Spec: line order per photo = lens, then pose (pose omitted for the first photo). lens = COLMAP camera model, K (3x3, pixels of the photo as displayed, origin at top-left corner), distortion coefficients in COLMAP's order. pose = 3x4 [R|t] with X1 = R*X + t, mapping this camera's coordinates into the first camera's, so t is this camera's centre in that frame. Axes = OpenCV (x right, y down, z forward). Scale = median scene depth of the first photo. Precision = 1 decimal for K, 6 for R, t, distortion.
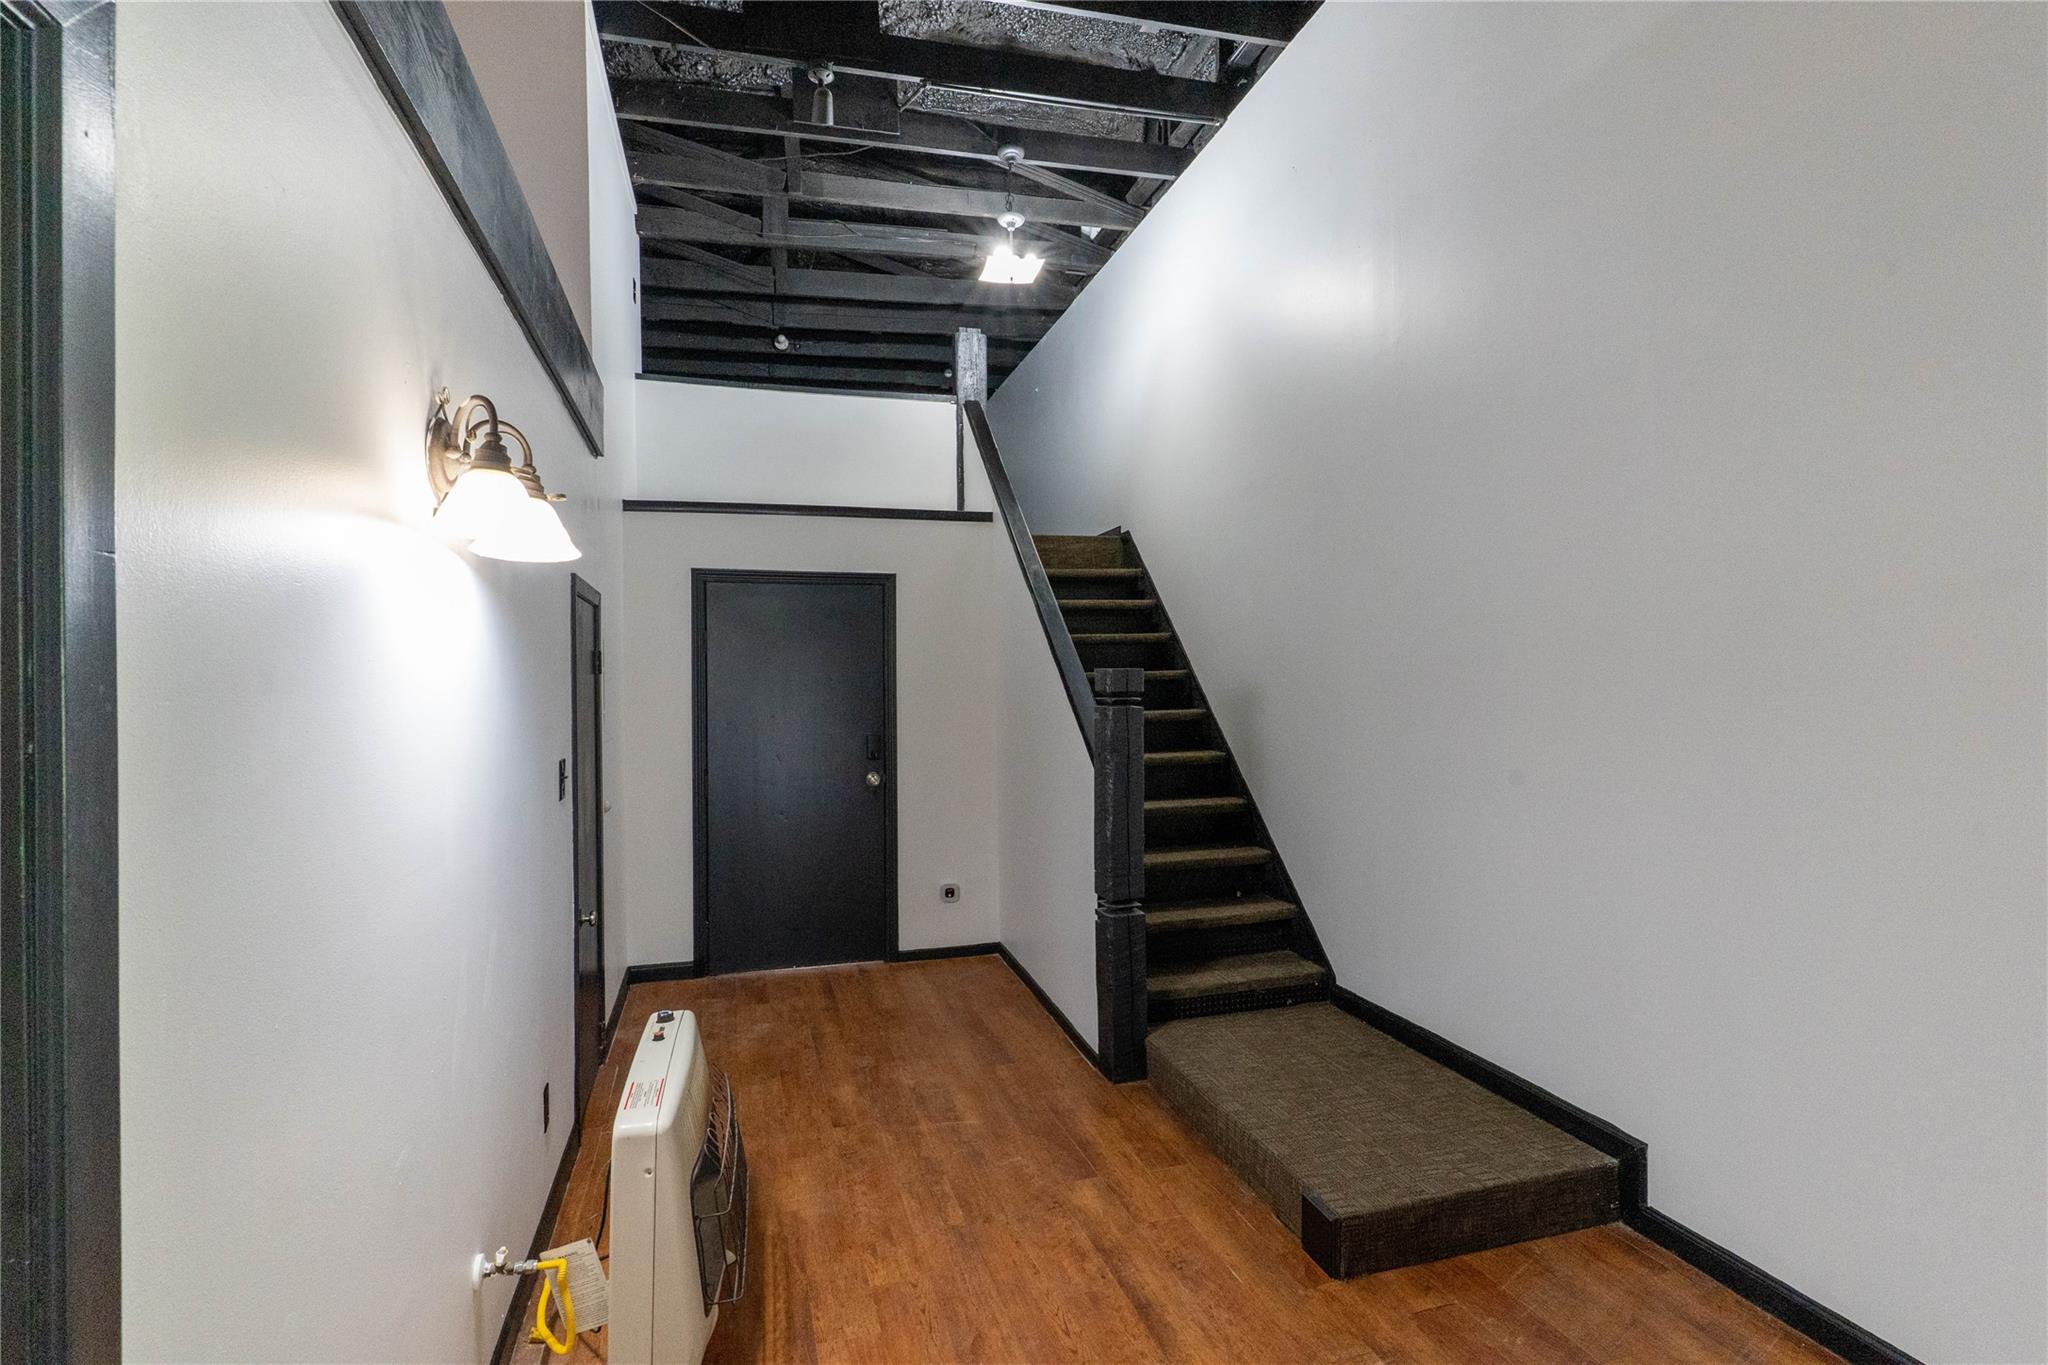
lens RADIAL K [[977.8, 0, 1030.9], [0, 977.8, 682.0], [0, 0, 1]] dist [0.000294, 0.000673]
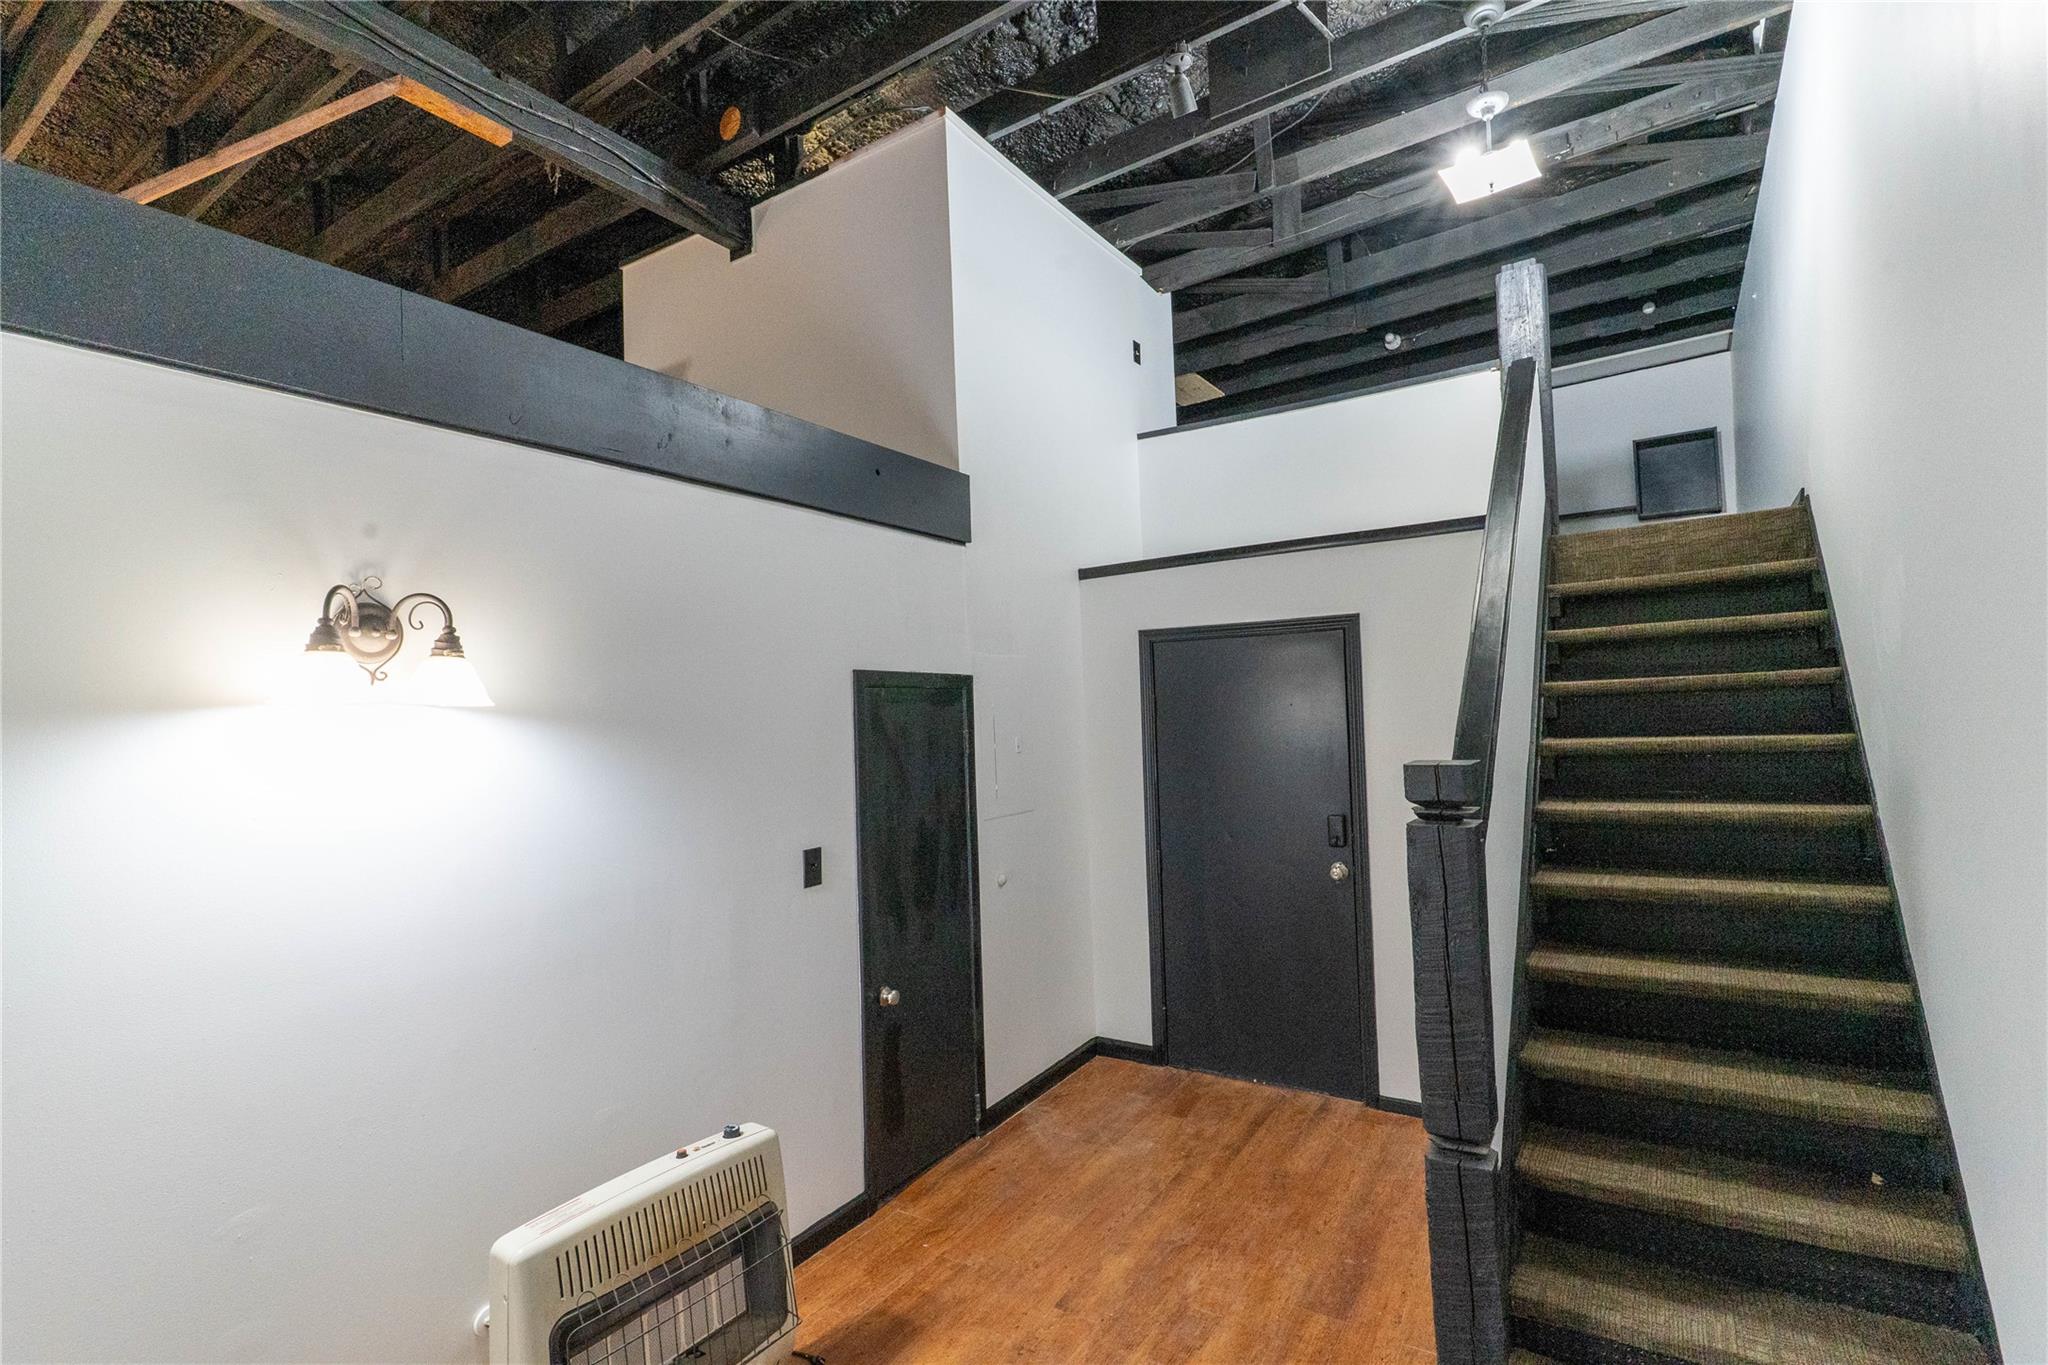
lens RADIAL K [[977.8, 0, 1023.9], [0, 977.8, 682.1], [0, 0, 1]] dist [0.000294, 0.000673]
pose [[0.647673, -0.035243, -0.761103, 0.290315], [0.023155, 0.999379, -0.026572, -0.040943], [0.761566, -0.000414, 0.648087, 0.281263]]
